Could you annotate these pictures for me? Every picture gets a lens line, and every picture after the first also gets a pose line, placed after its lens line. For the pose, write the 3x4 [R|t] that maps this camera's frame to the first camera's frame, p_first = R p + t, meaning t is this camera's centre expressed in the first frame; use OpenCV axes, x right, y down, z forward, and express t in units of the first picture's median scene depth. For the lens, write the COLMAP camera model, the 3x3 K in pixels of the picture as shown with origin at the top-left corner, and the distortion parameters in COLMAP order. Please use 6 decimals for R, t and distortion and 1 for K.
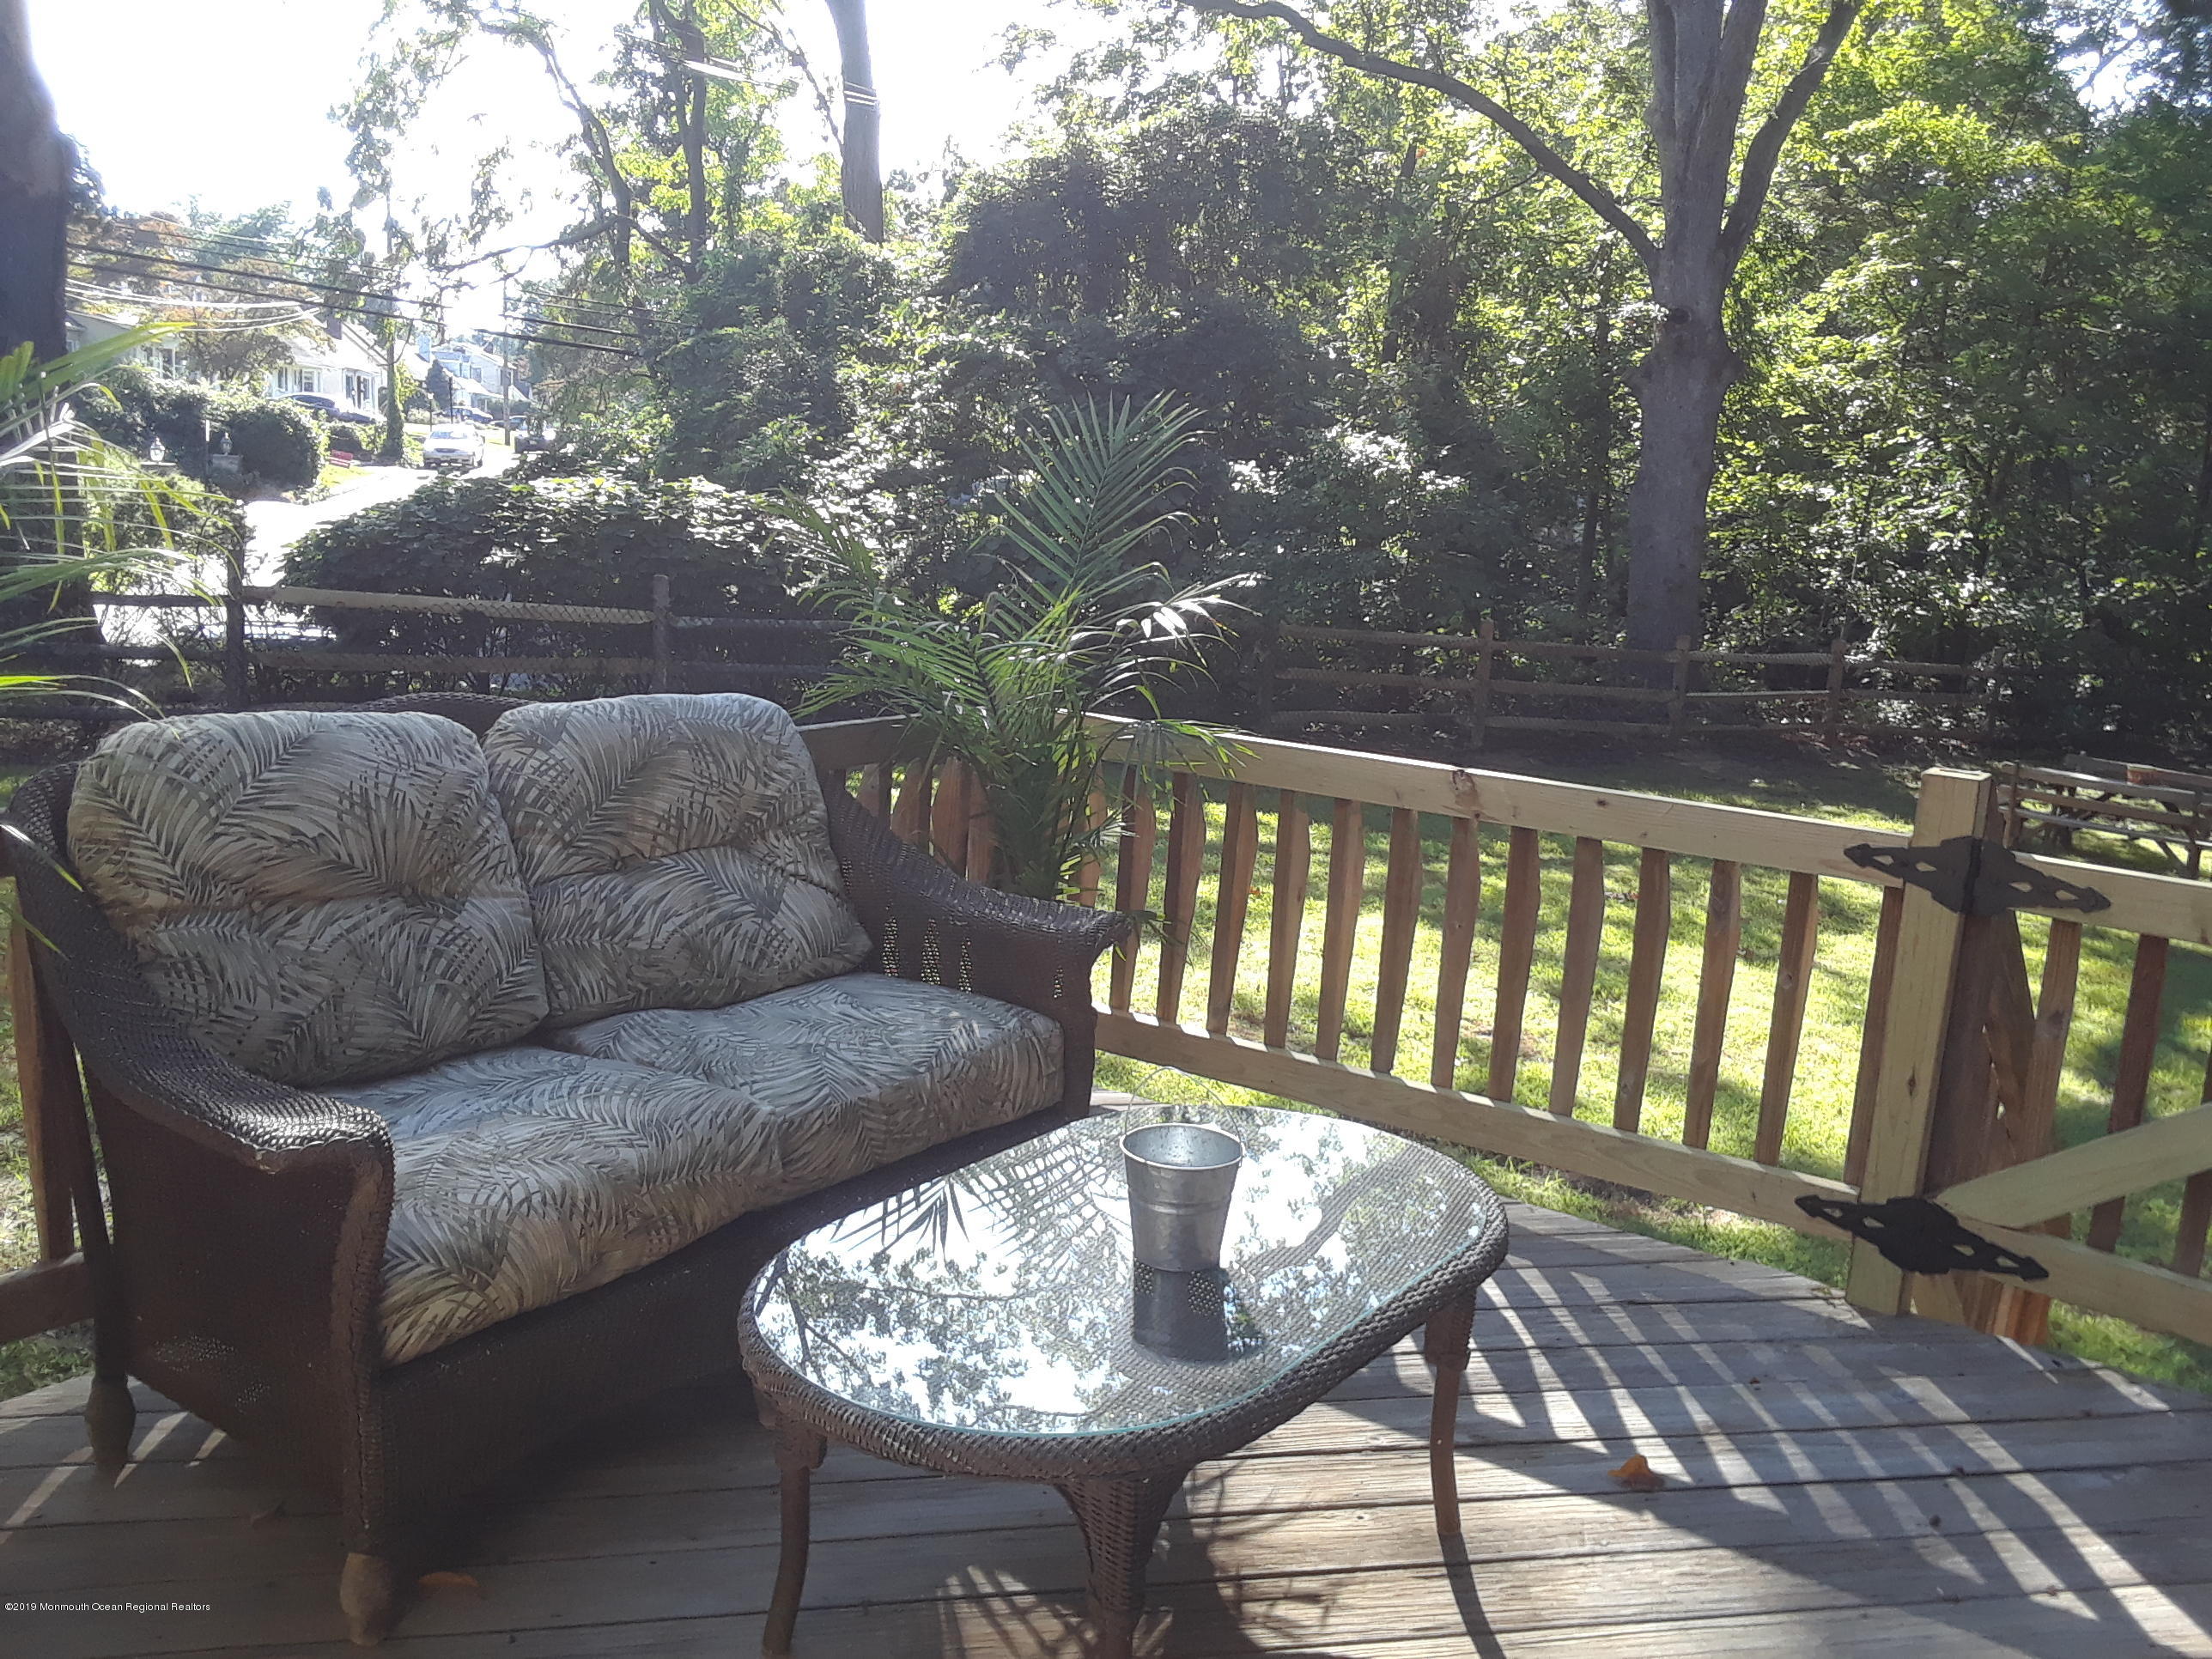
lens RADIAL K [[1904.8, 0, 1108.8], [0, 1904.8, 847.1], [0, 0, 1]] dist [0.021110, -0.034170]
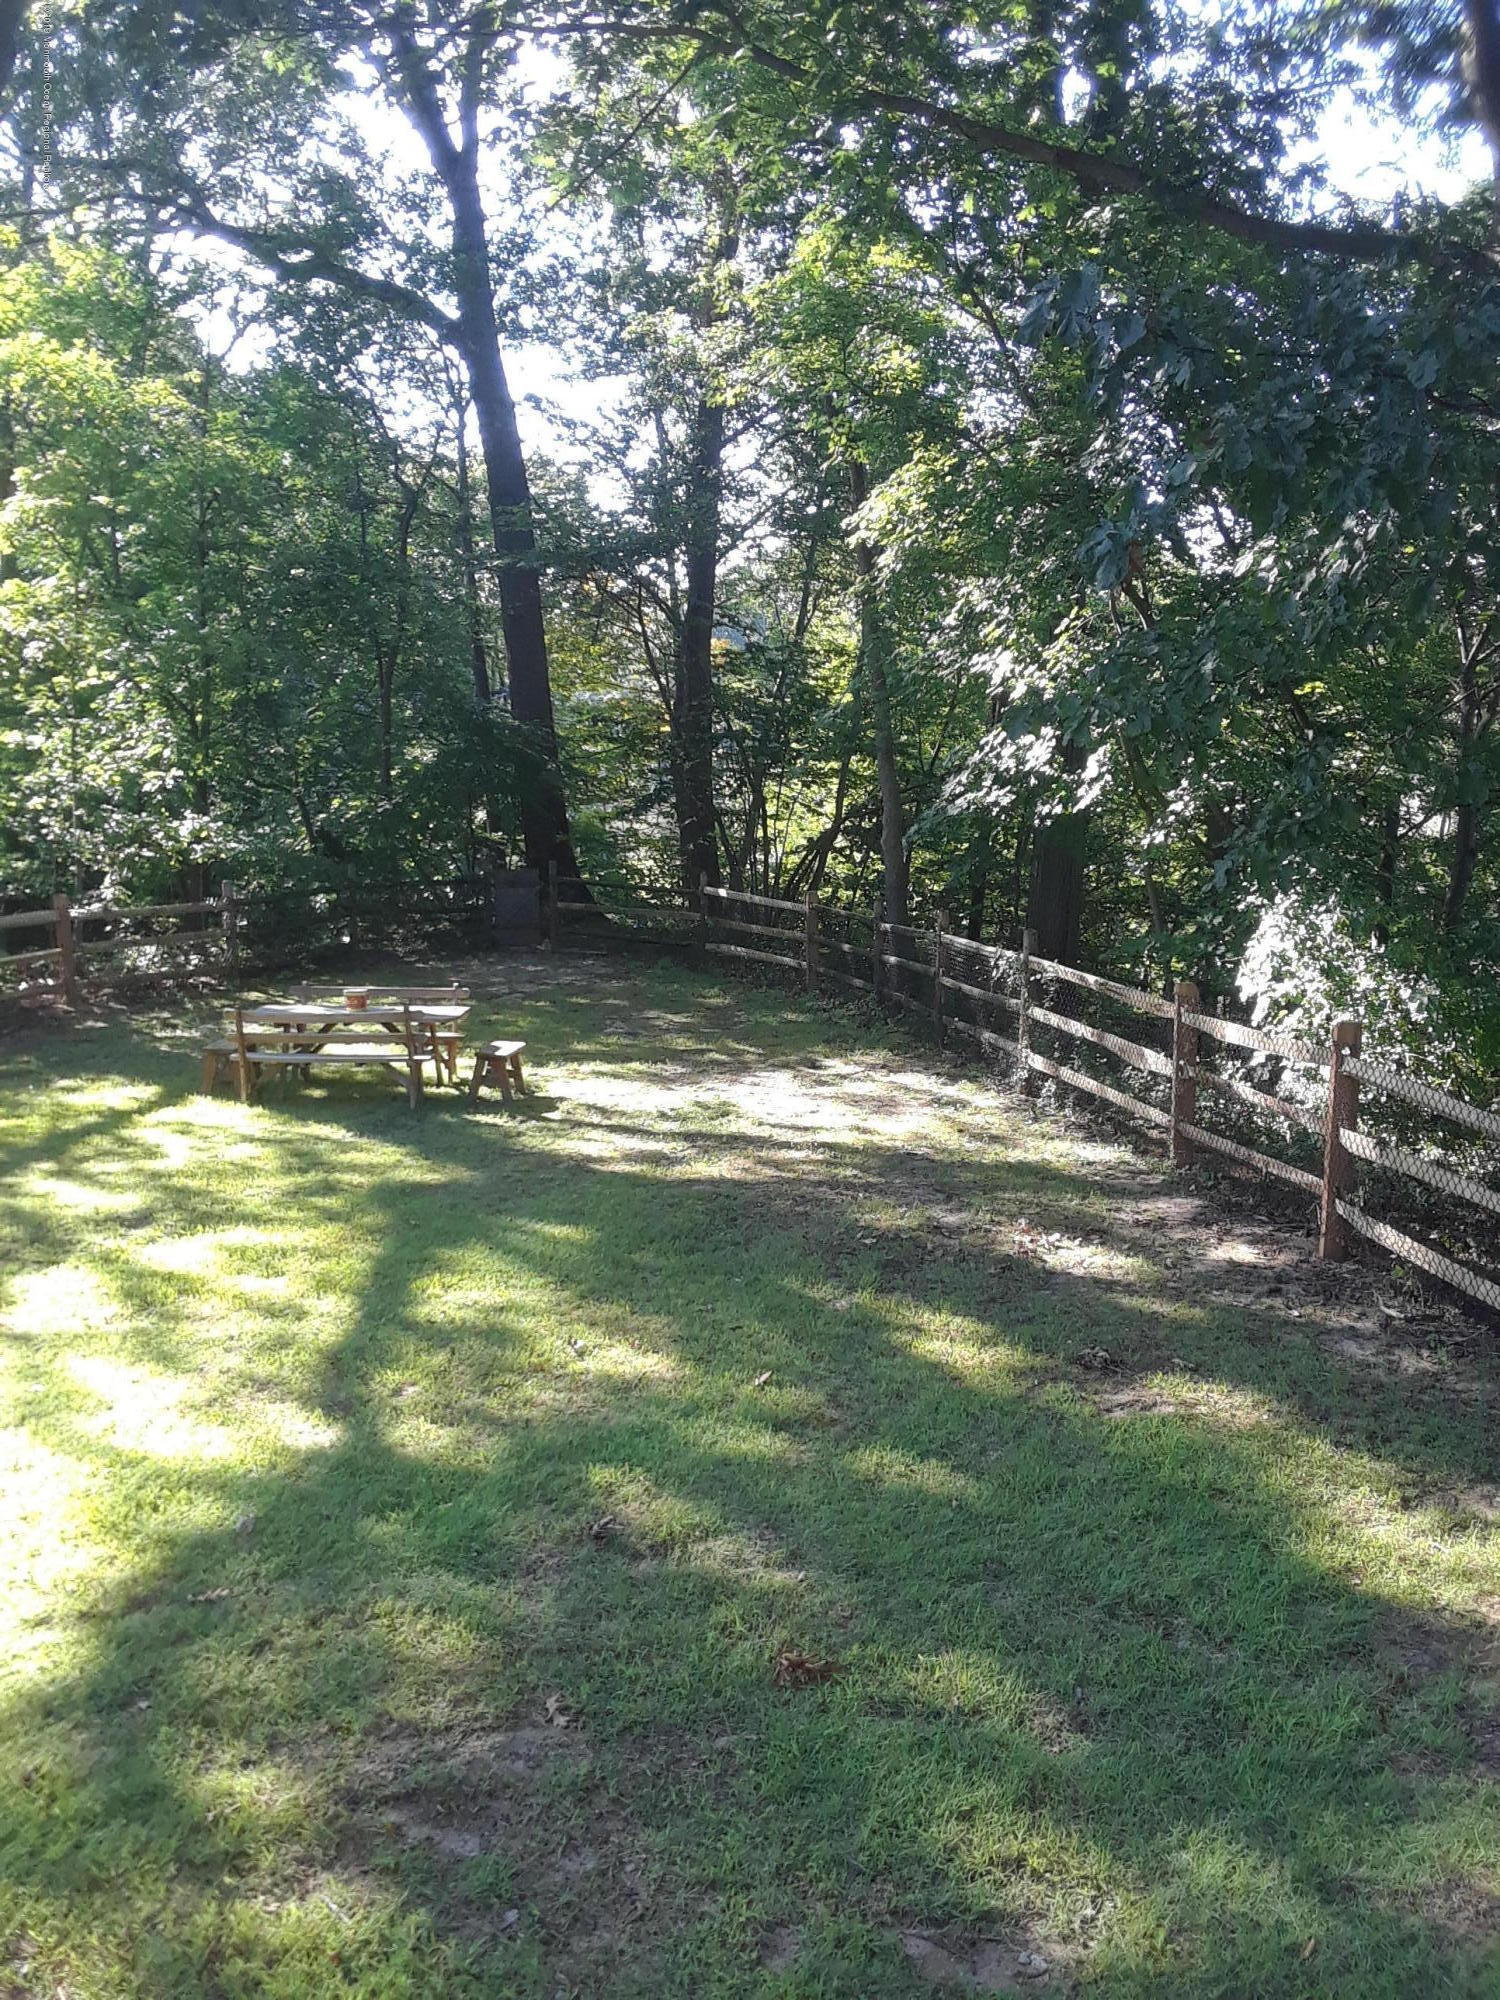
lens RADIAL K [[1722.2, 0, 752.5], [0, 1722.2, 999.0], [0, 0, 1]] dist [0.021110, -0.034170]
pose [[0.764221, -0.164357, 0.623661, 0.096266], [0.185769, 0.982099, 0.031180, -0.019357], [-0.617621, 0.092029, 0.781073, 0.119856]]
